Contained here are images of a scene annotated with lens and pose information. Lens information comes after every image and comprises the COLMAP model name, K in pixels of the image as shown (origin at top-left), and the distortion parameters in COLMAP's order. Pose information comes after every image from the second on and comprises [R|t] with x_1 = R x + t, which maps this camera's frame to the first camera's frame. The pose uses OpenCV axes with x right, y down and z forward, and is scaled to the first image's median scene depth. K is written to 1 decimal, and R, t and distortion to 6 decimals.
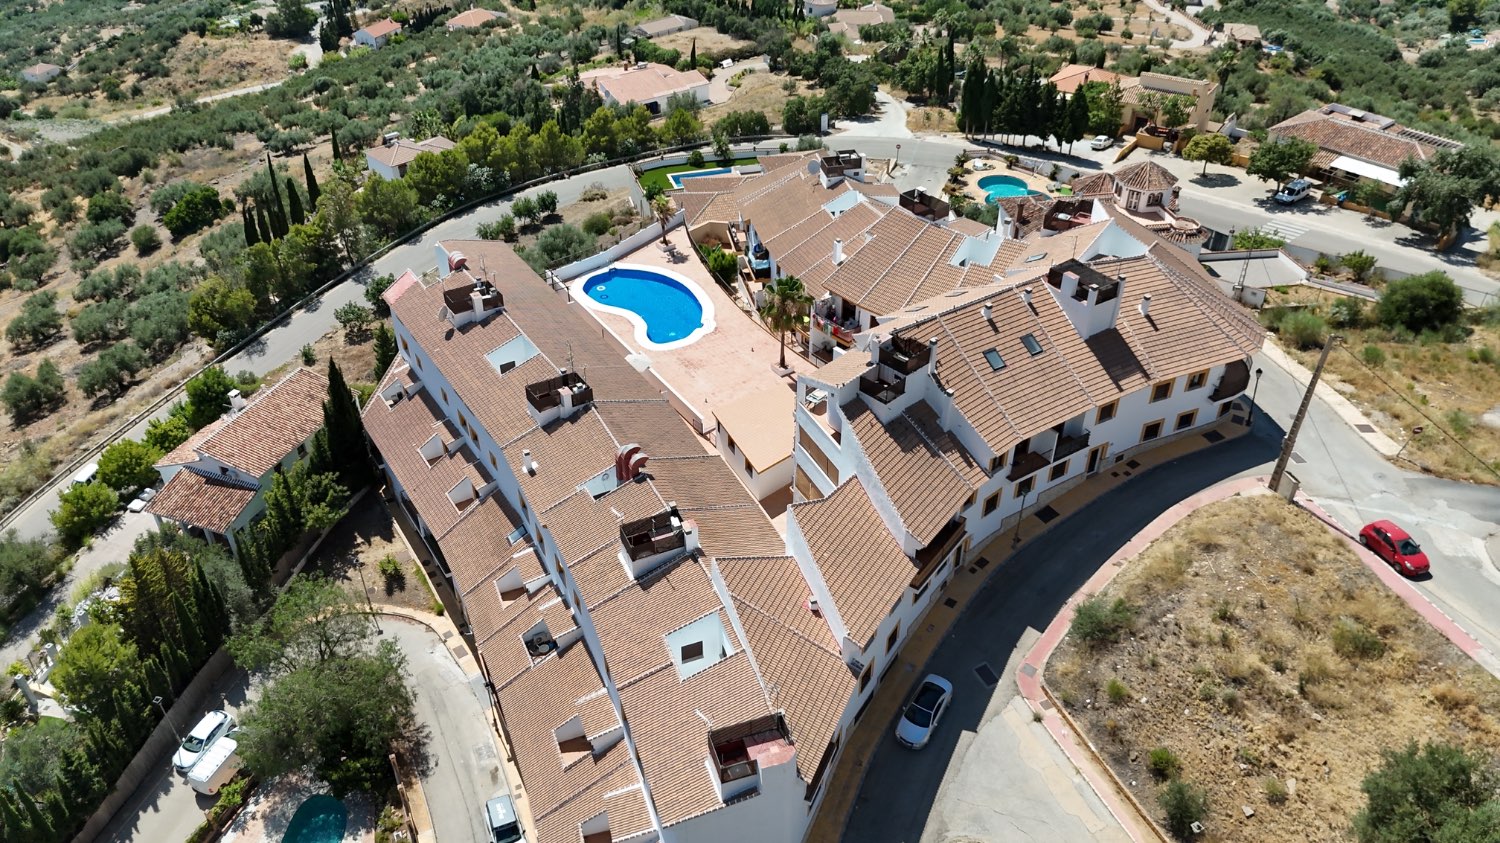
lens RADIAL K [[1120.0, 0, 769.0], [0, 1120.0, 420.3], [0, 0, 1]] dist [0.055230, -0.062592]
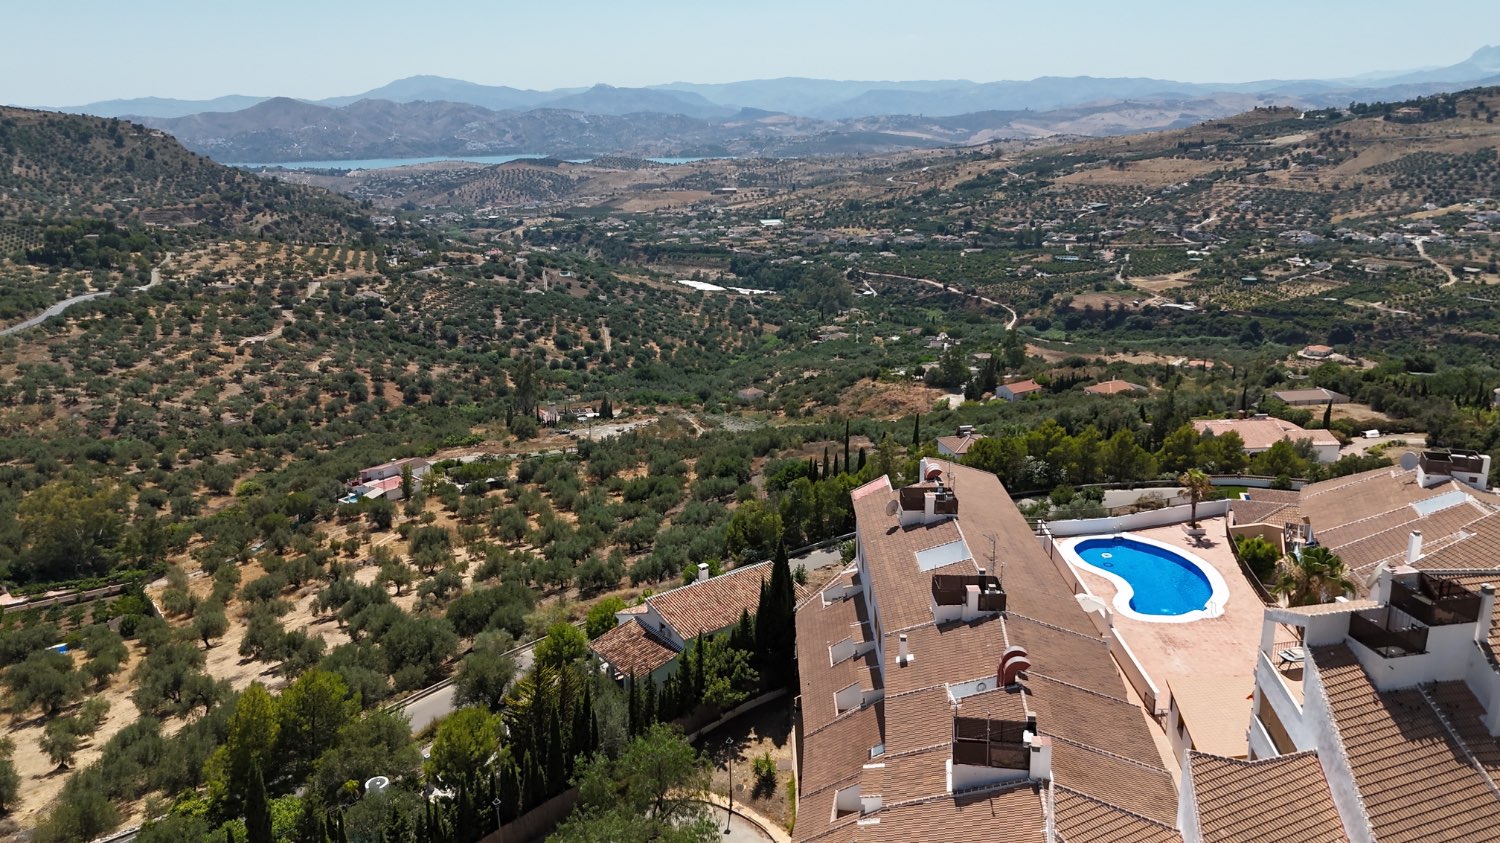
lens RADIAL K [[1120.0, 0, 747.0], [0, 1120.0, 421.8], [0, 0, 1]] dist [0.055230, -0.062592]
pose [[0.828265, 0.130677, -0.544885, 0.100538], [-0.306614, 0.919622, -0.245527, 0.099295], [0.469004, 0.370431, 0.801758, 0.171925]]
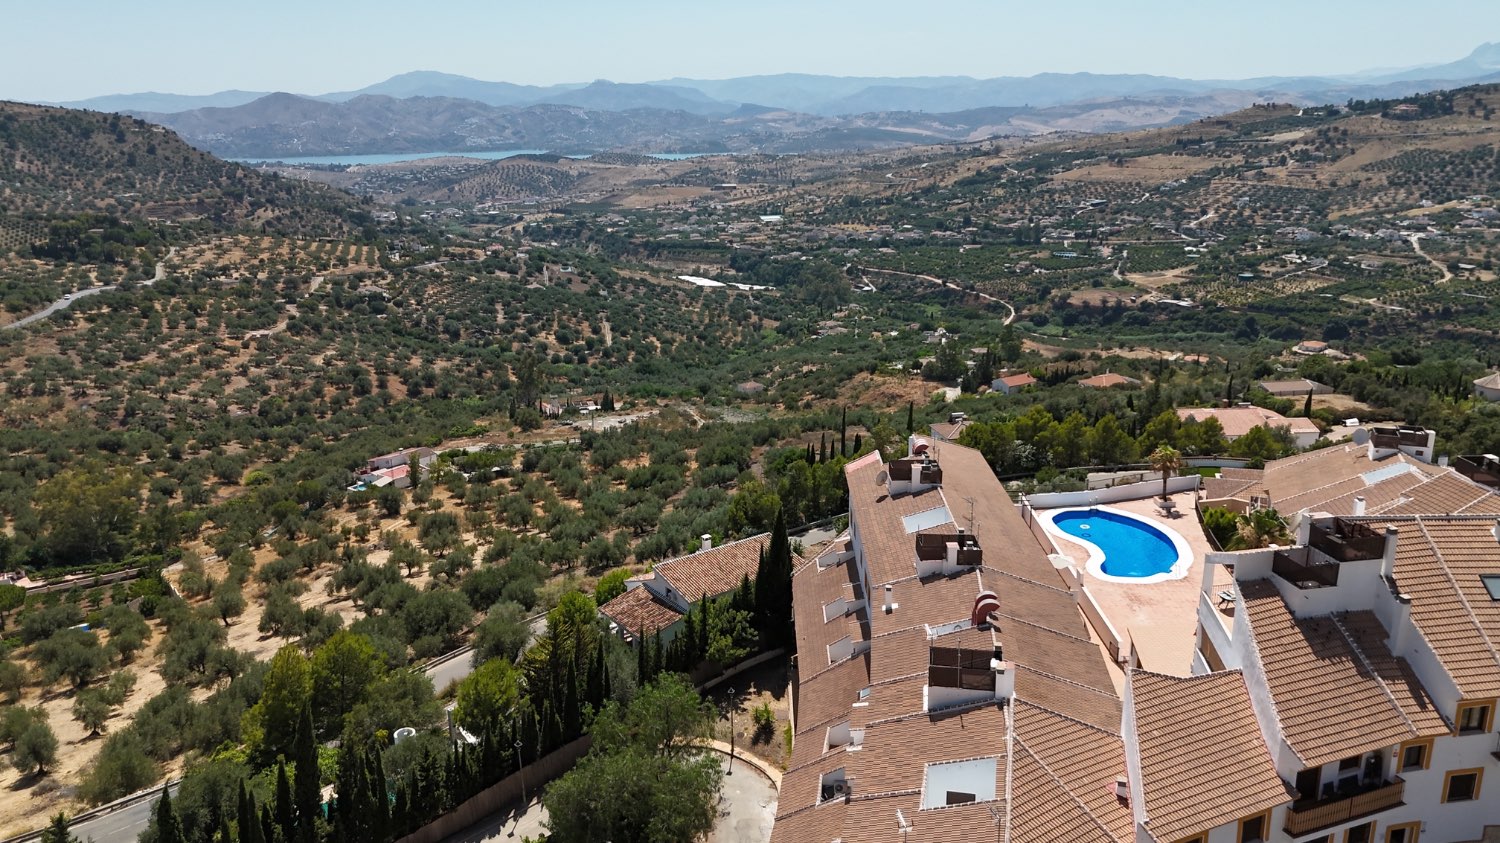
lens RADIAL K [[1120.0, 0, 747.9], [0, 1120.0, 423.2], [0, 0, 1]] dist [0.055230, -0.062592]
pose [[0.828874, 0.134096, -0.543126, 0.141550], [-0.307368, 0.920344, -0.241851, 0.133099], [0.467431, 0.367404, 0.804066, 0.119054]]
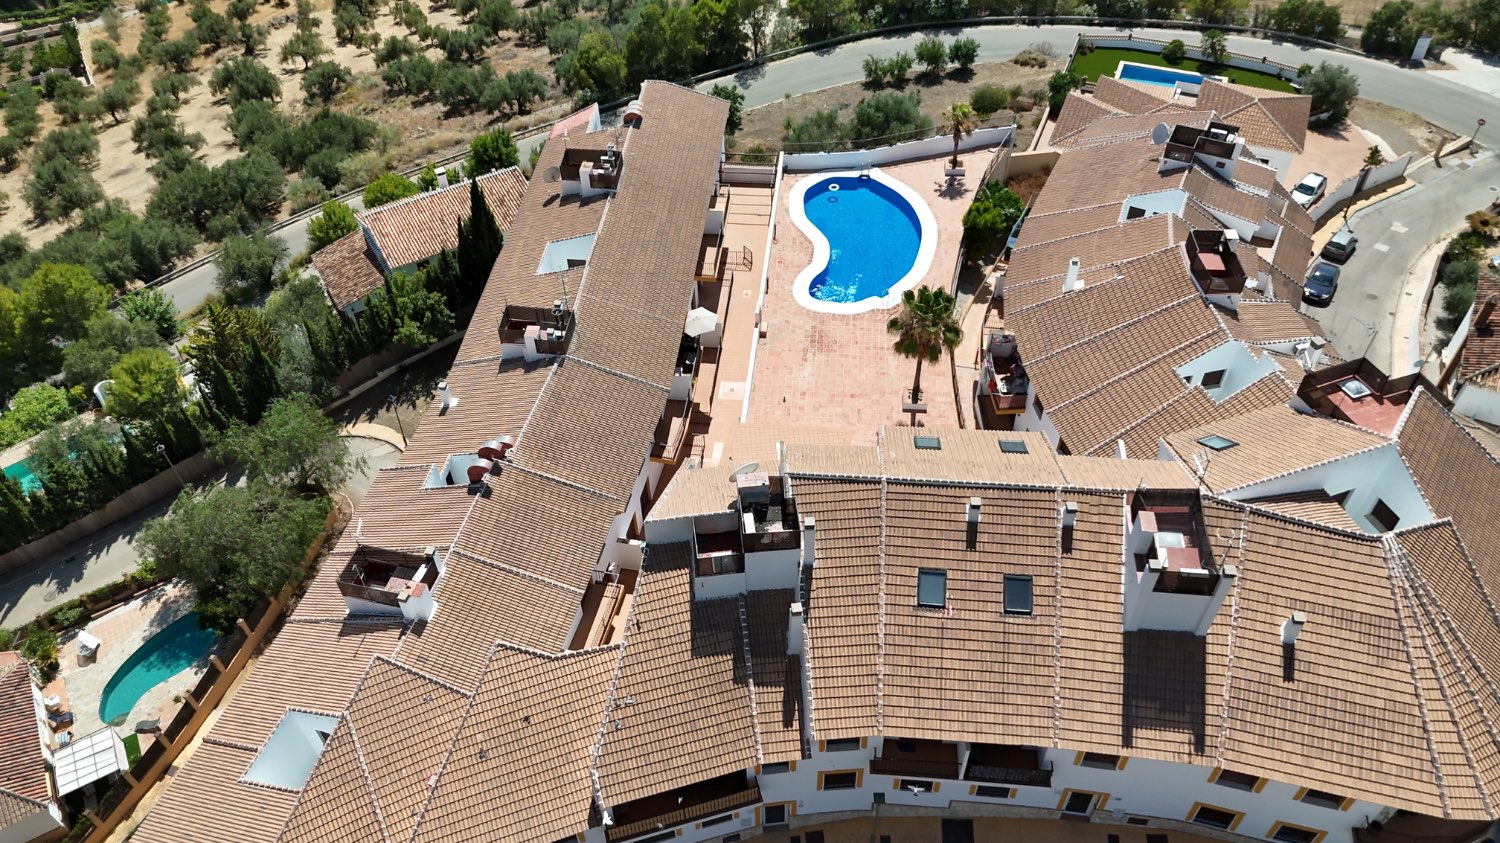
lens RADIAL K [[1120.0, 0, 760.0], [0, 1120.0, 419.5], [0, 0, 1]] dist [0.055230, -0.062592]
pose [[0.776708, 0.441698, -0.449030, 0.278266], [-0.349933, 0.895363, 0.275448, -0.208293], [0.523710, -0.056812, 0.850000, 0.343333]]
